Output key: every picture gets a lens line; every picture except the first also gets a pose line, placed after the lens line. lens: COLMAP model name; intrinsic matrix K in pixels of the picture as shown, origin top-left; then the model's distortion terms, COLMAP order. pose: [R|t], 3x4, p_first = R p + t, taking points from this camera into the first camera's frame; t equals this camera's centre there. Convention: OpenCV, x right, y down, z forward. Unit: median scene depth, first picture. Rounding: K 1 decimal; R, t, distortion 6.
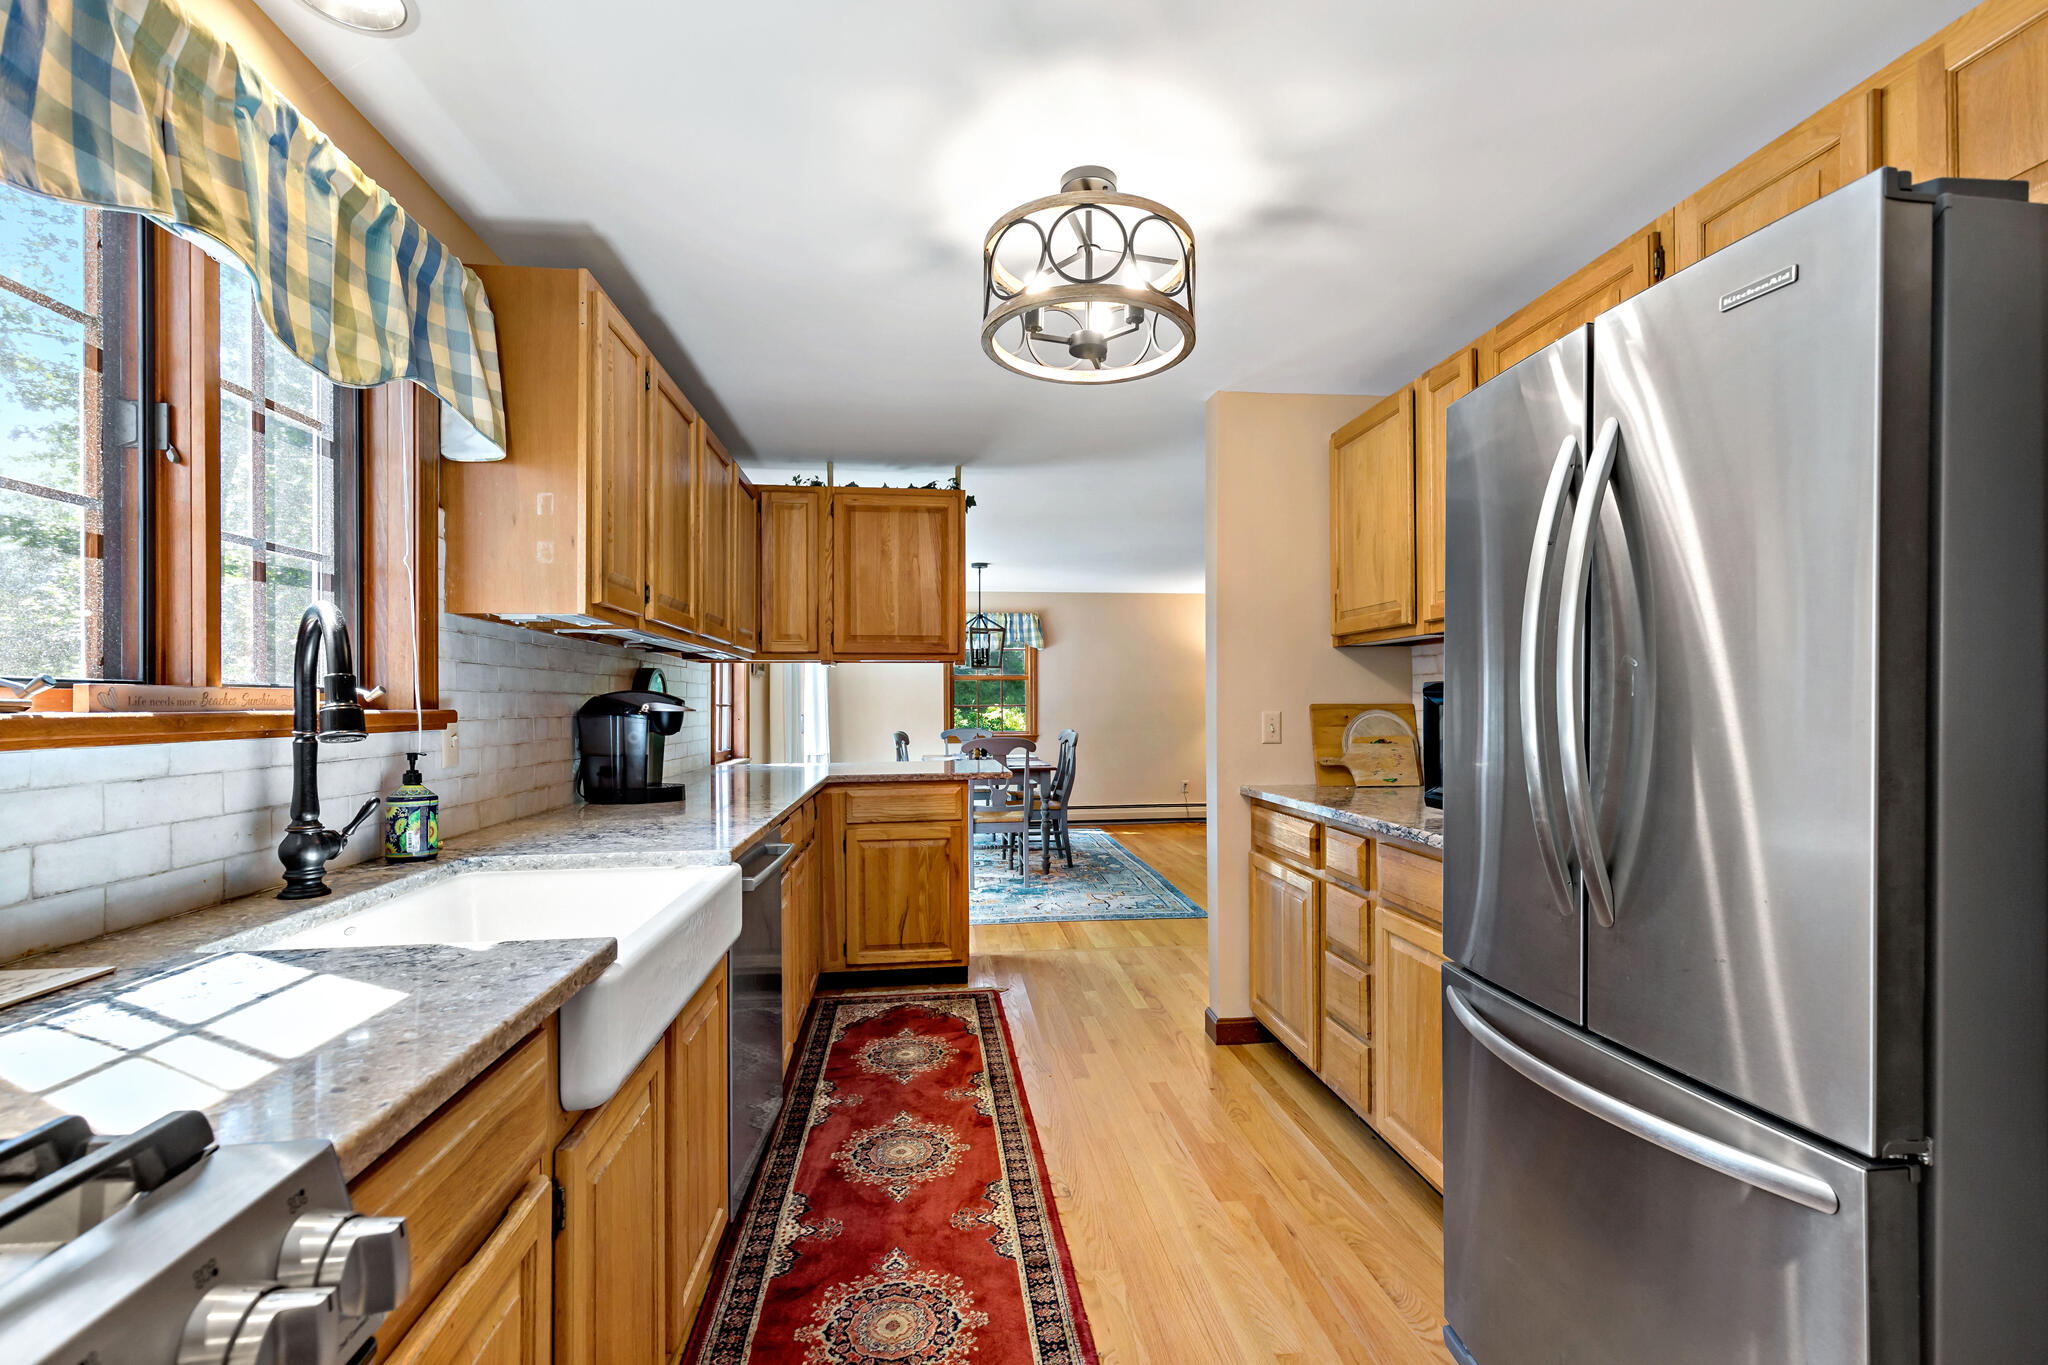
lens RADIAL K [[927.3, 0, 1022.7], [0, 927.3, 700.3], [0, 0, 1]] dist [0.007709, -0.001817]
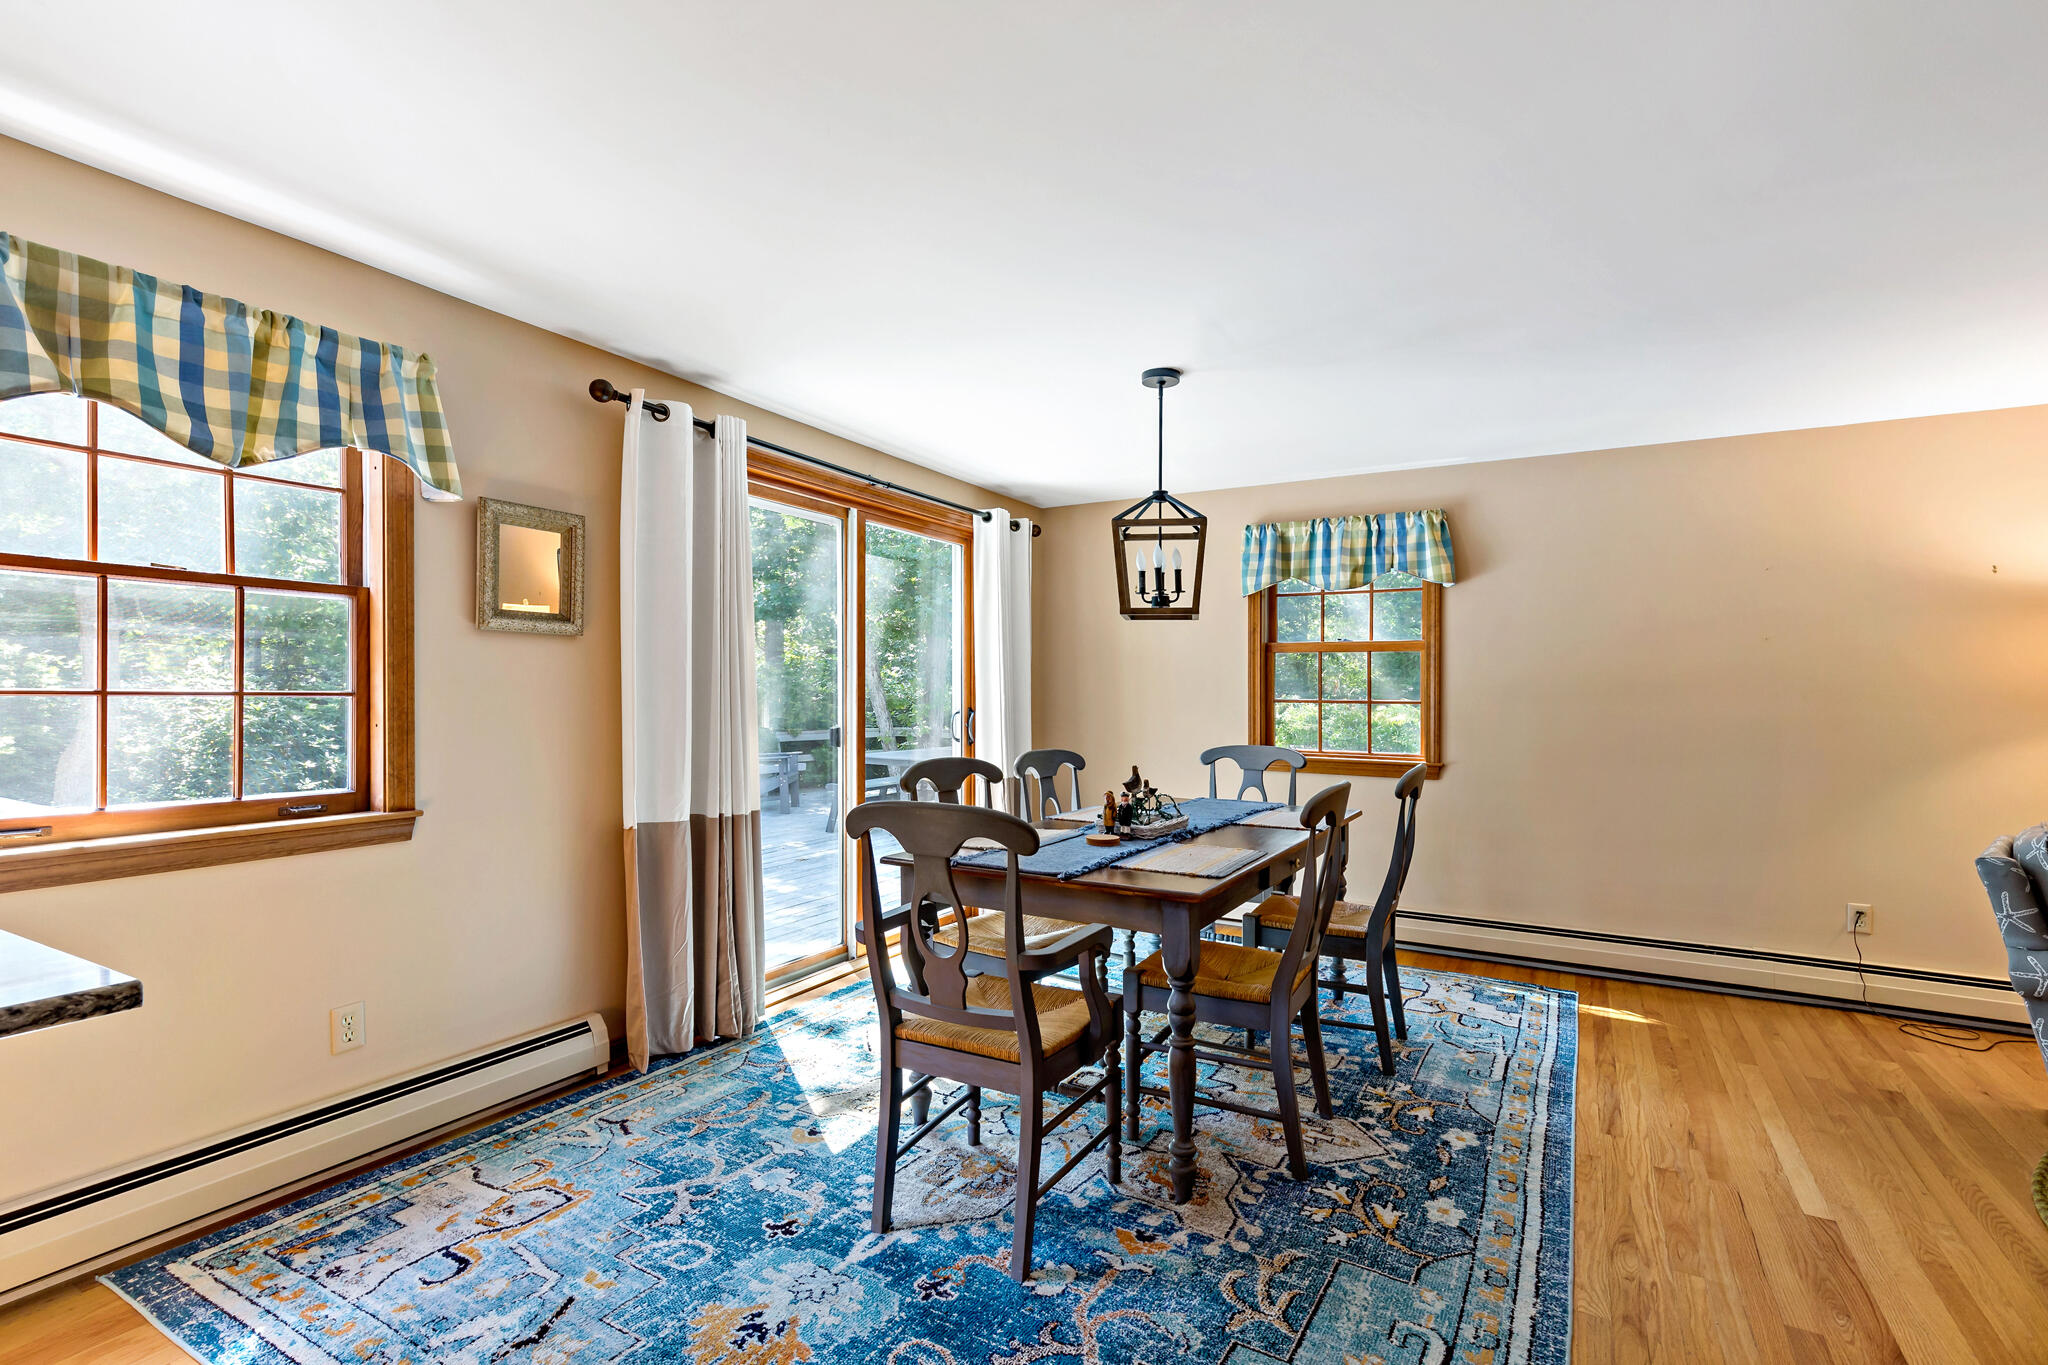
lens RADIAL K [[927.3, 0, 1031.7], [0, 927.3, 701.0], [0, 0, 1]] dist [0.007709, -0.001817]
pose [[0.808080, 0.020112, -0.588729, 0.318103], [-0.011606, 0.999767, 0.018222, -0.005727], [0.588958, -0.007892, 0.808125, 1.223623]]
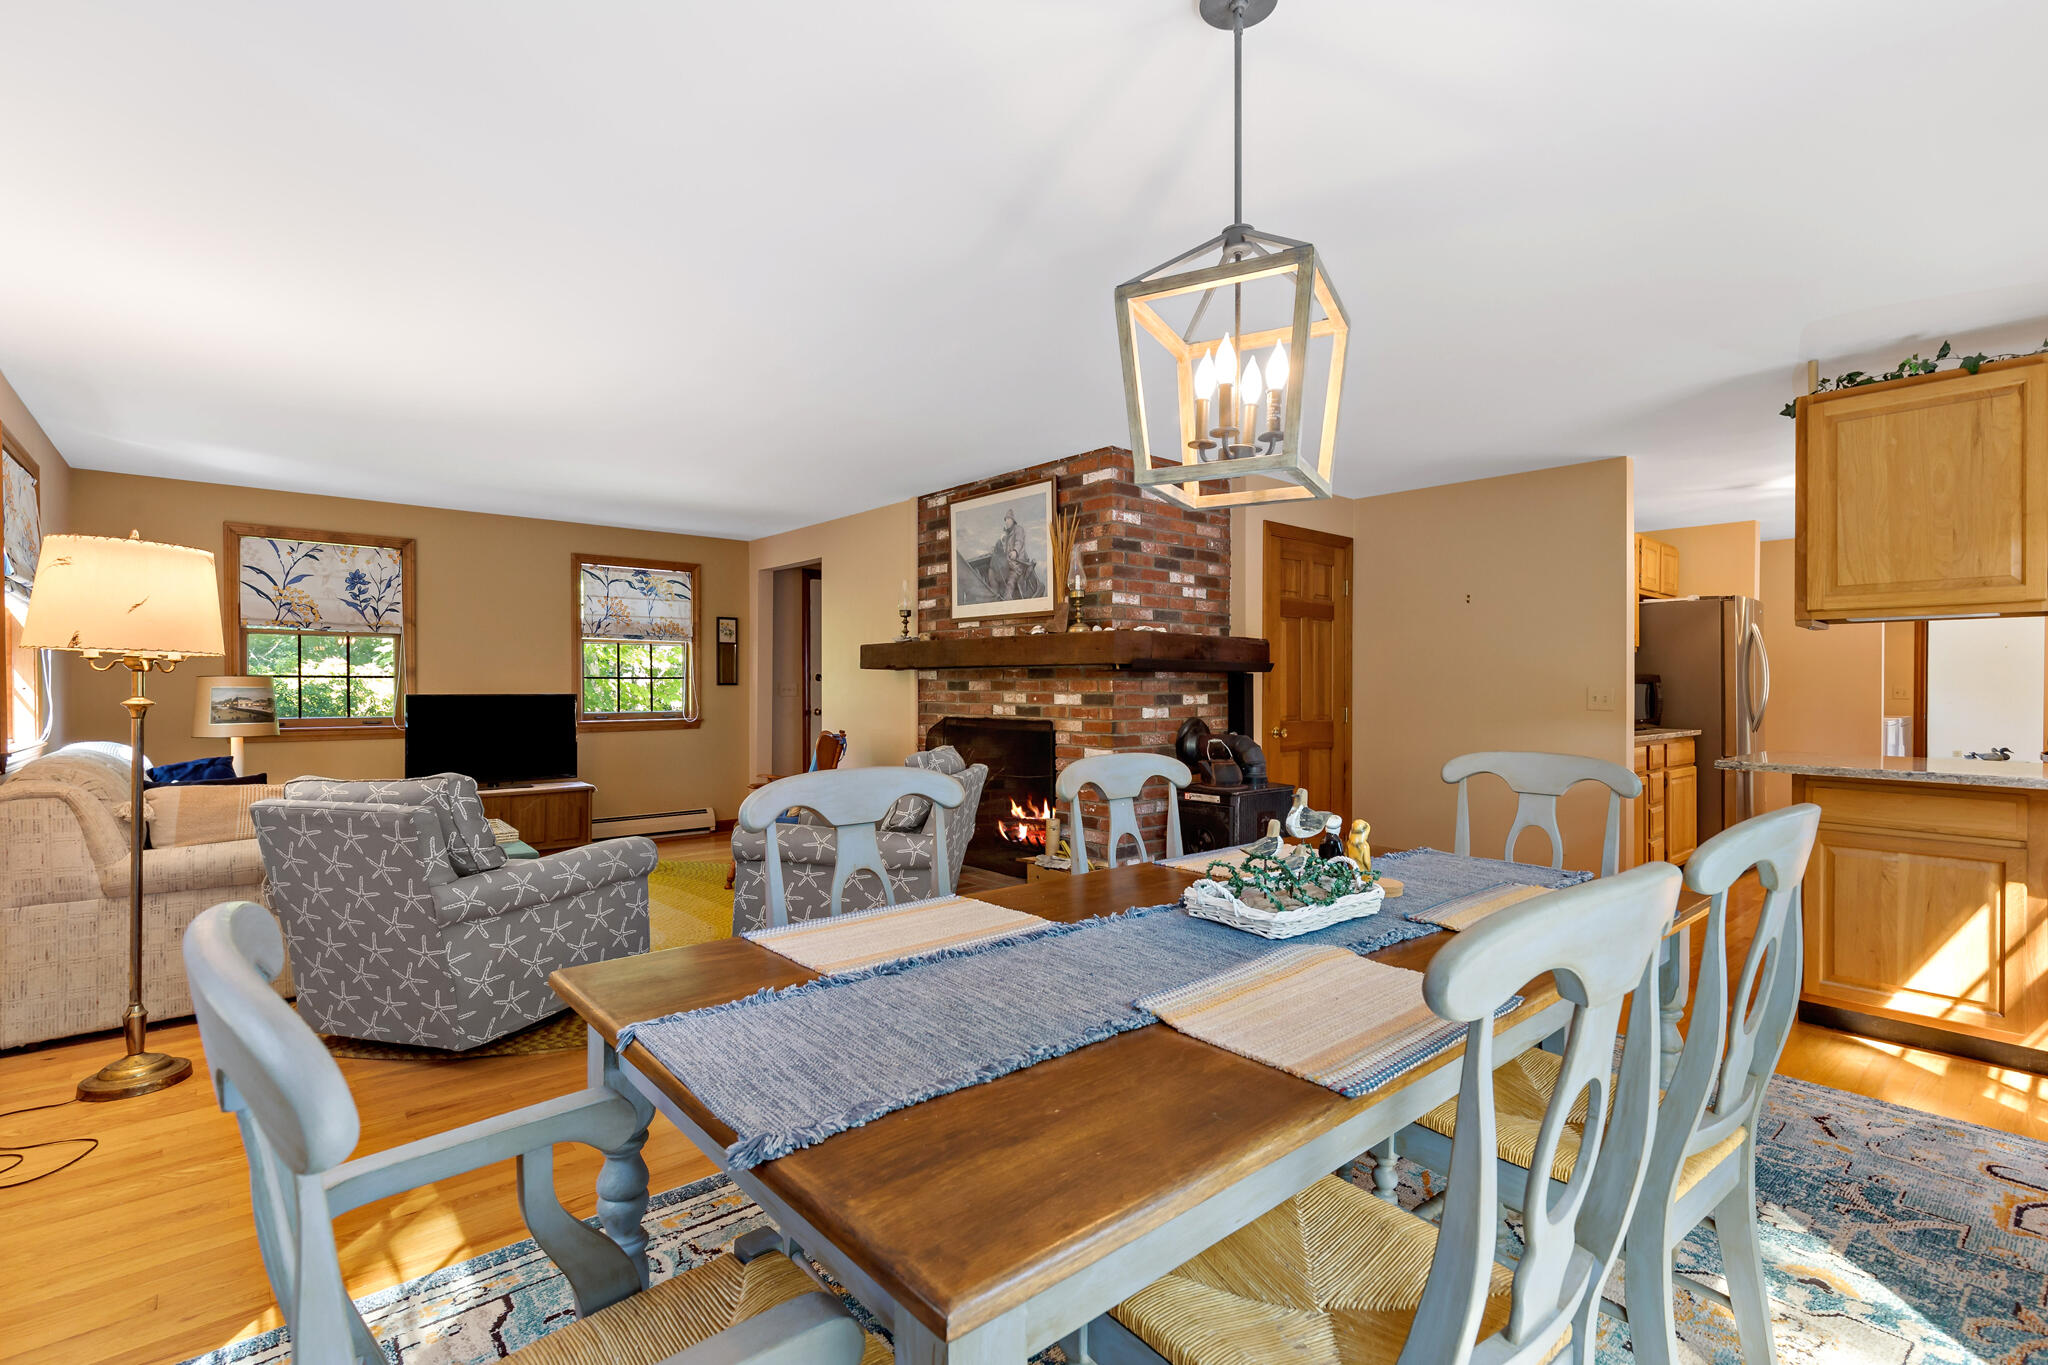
lens RADIAL K [[927.3, 0, 1014.3], [0, 927.3, 685.2], [0, 0, 1]] dist [0.007709, -0.001817]
pose [[-0.570868, 0.006030, 0.821020, -0.368771], [-0.000127, 0.999972, -0.007432, 0.017642], [-0.821042, -0.004347, -0.570851, 2.302028]]
